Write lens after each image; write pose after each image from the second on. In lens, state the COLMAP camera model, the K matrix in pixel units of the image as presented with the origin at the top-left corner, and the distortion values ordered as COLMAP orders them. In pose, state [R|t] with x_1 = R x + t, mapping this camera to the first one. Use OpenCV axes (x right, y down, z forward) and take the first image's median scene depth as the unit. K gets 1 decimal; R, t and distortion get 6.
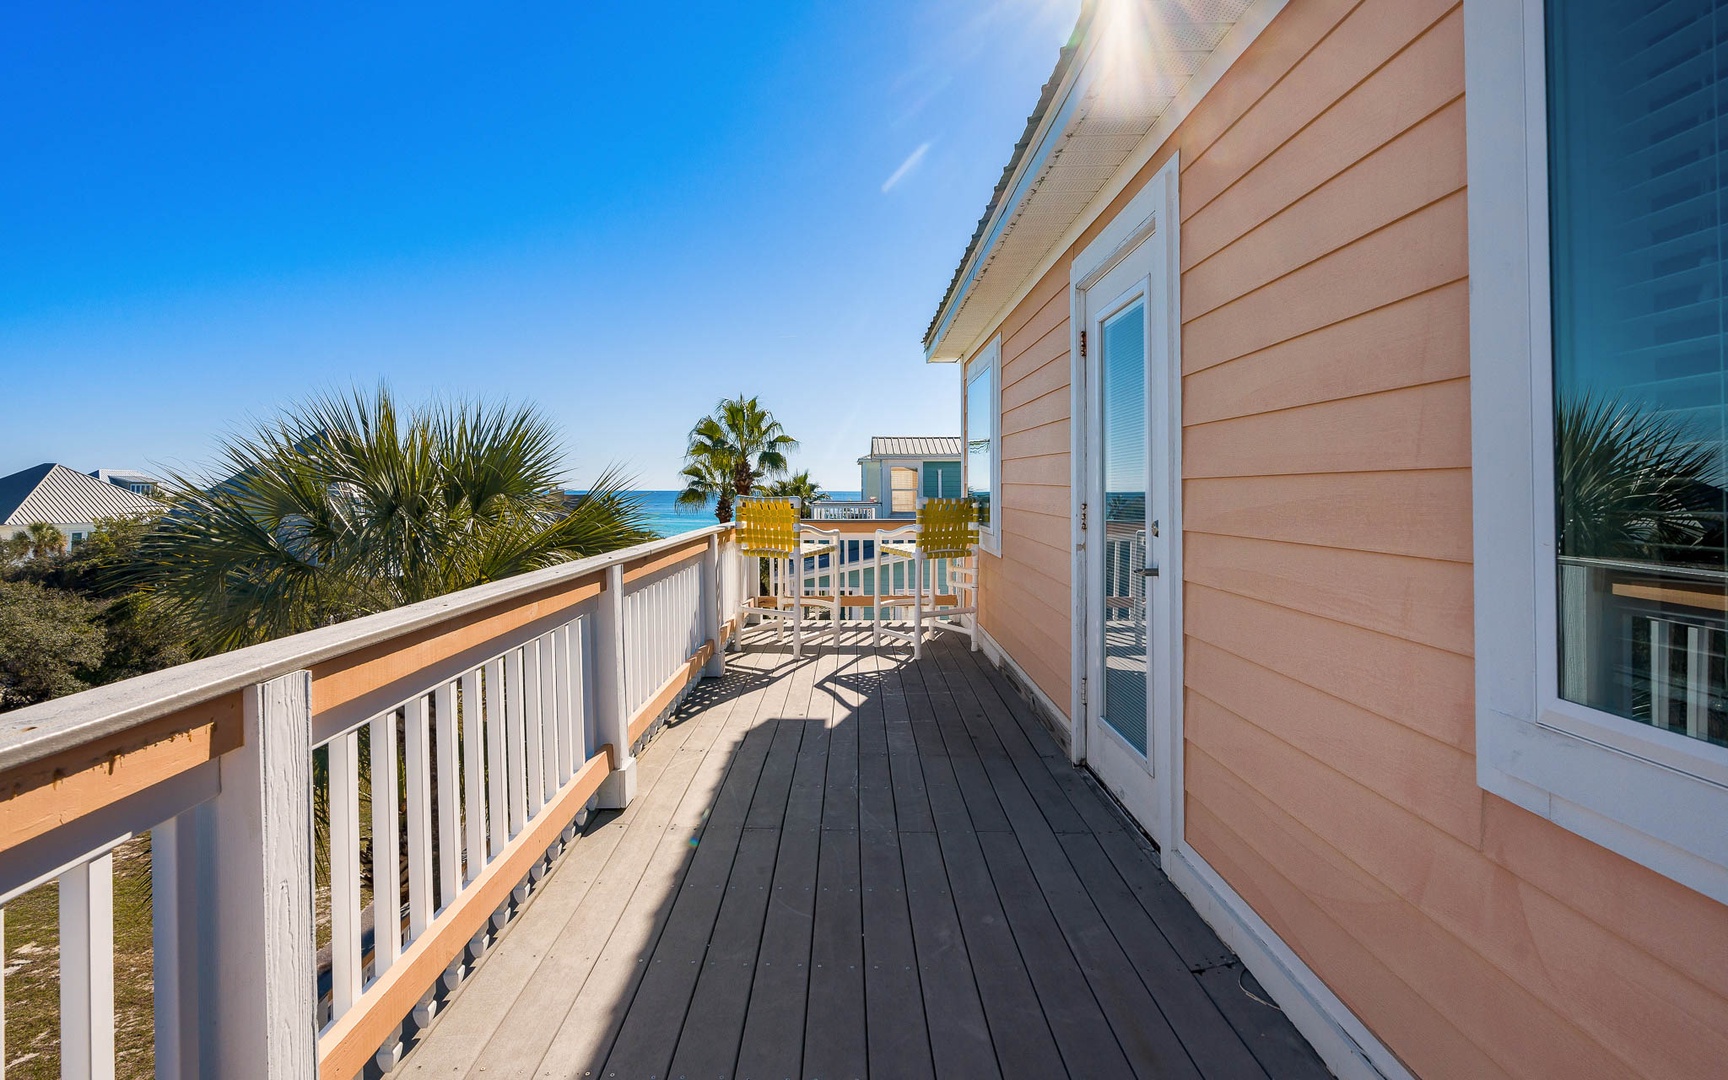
lens RADIAL K [[766.1, 0, 855.3], [0, 766.1, 467.0], [0, 0, 1]] dist [-0.002648, 0.000481]
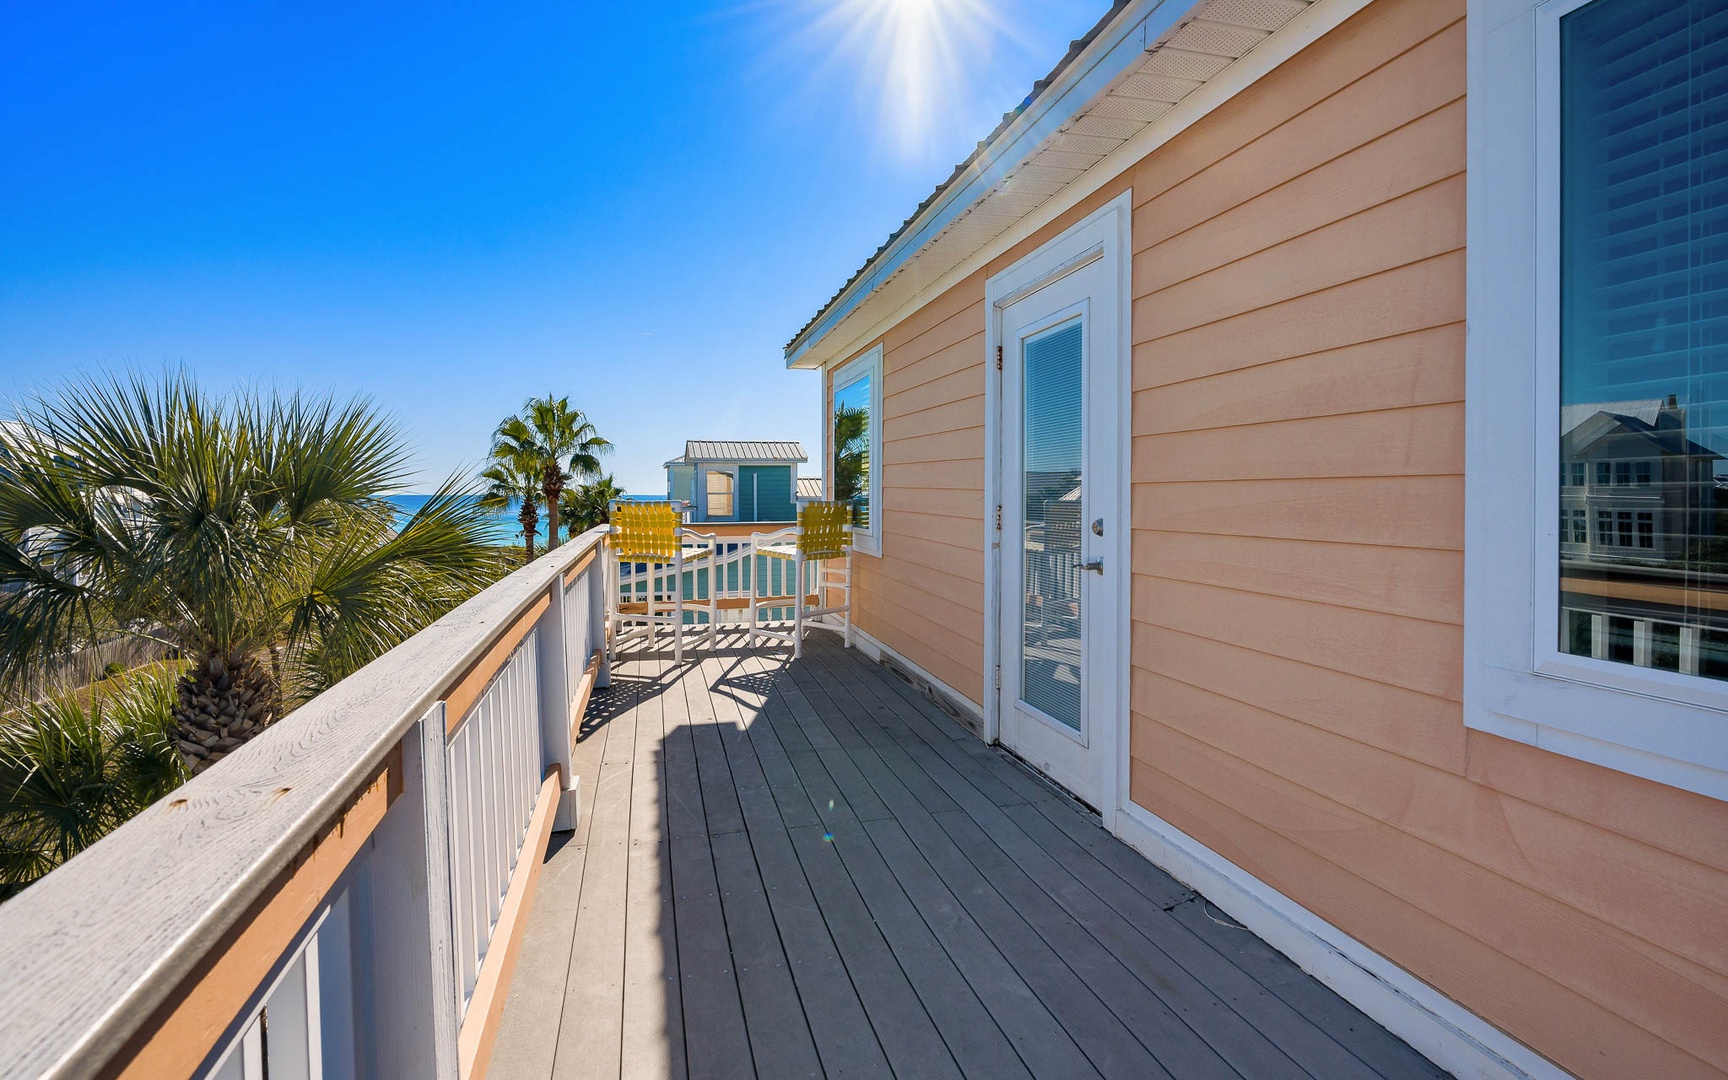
lens RADIAL K [[749.6, 0, 845.4], [0, 749.6, 490.7], [0, 0, 1]] dist [-0.010310, 0.000400]
pose [[0.968513, -0.001086, 0.248961, -0.108429], [-0.005464, 0.999657, 0.025617, 0.000439], [-0.248903, -0.026171, 0.968175, 0.016493]]
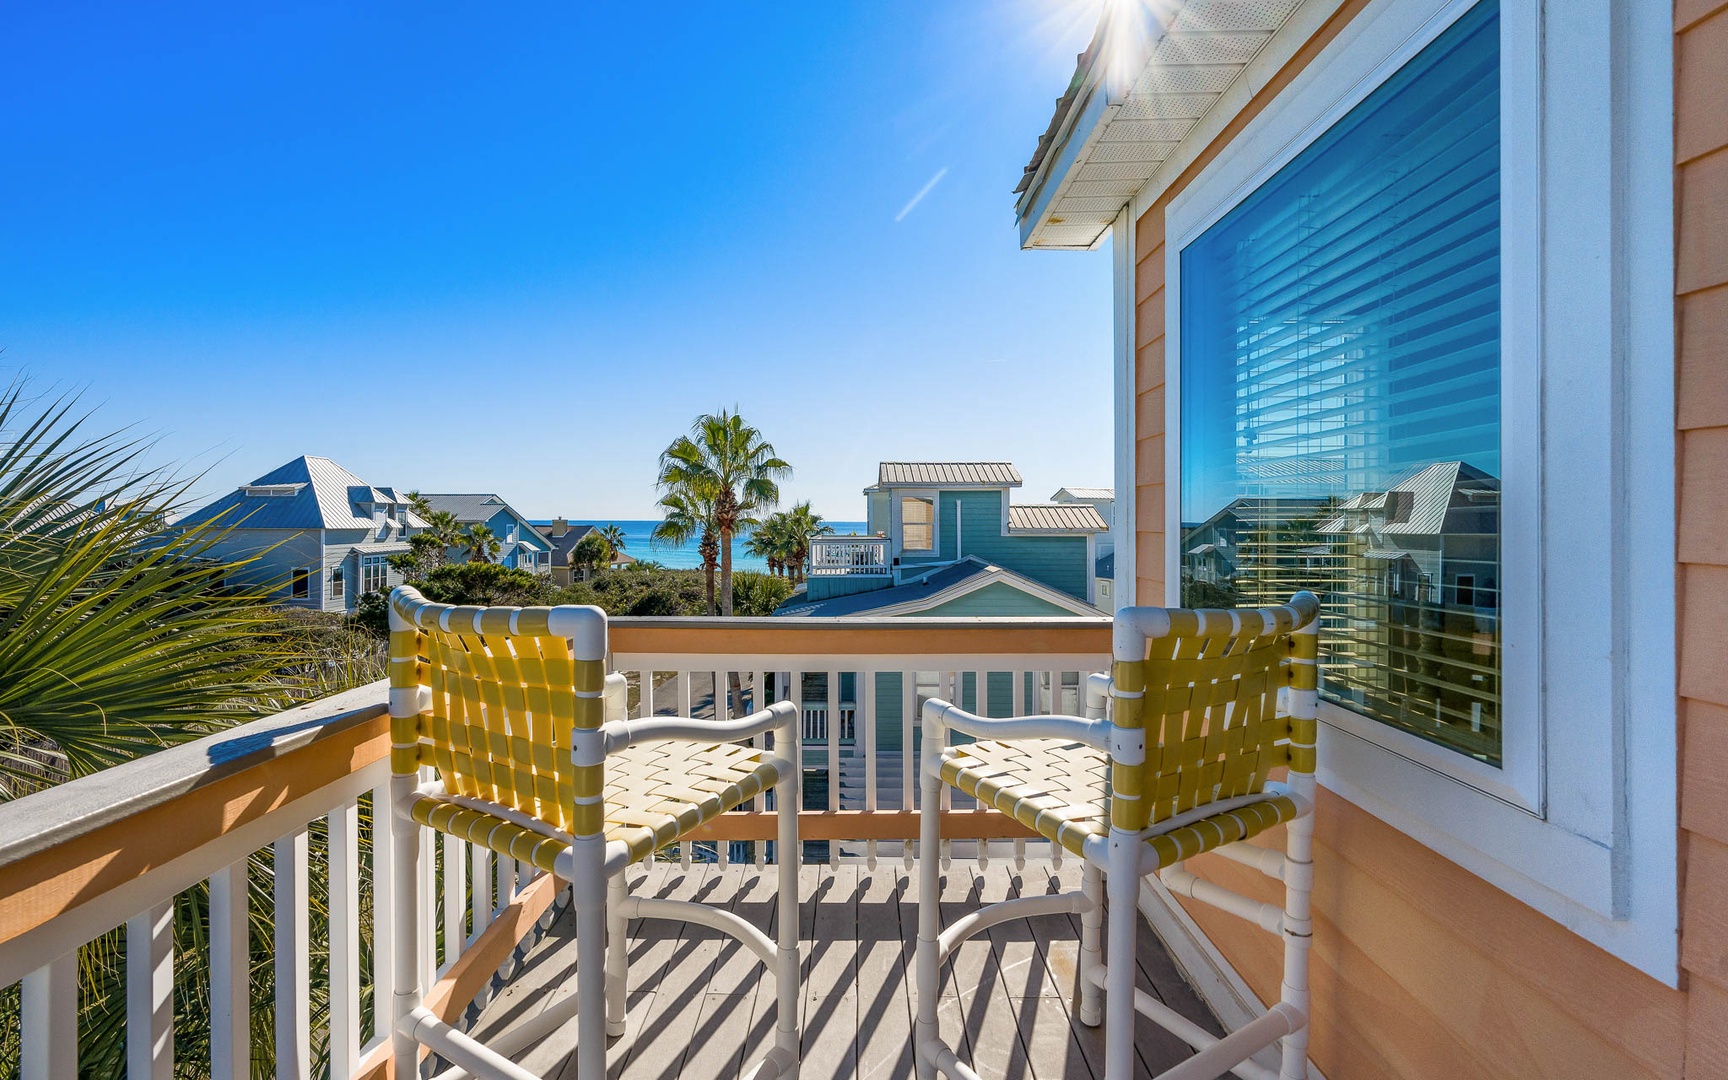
lens RADIAL K [[749.6, 0, 853.8], [0, 749.6, 513.9], [0, 0, 1]] dist [-0.010310, 0.000400]
pose [[0.999953, 0.002236, -0.009415, 0.003253], [-0.002037, 0.999776, 0.021050, 0.006892], [0.009460, -0.021030, 0.999734, 0.784201]]
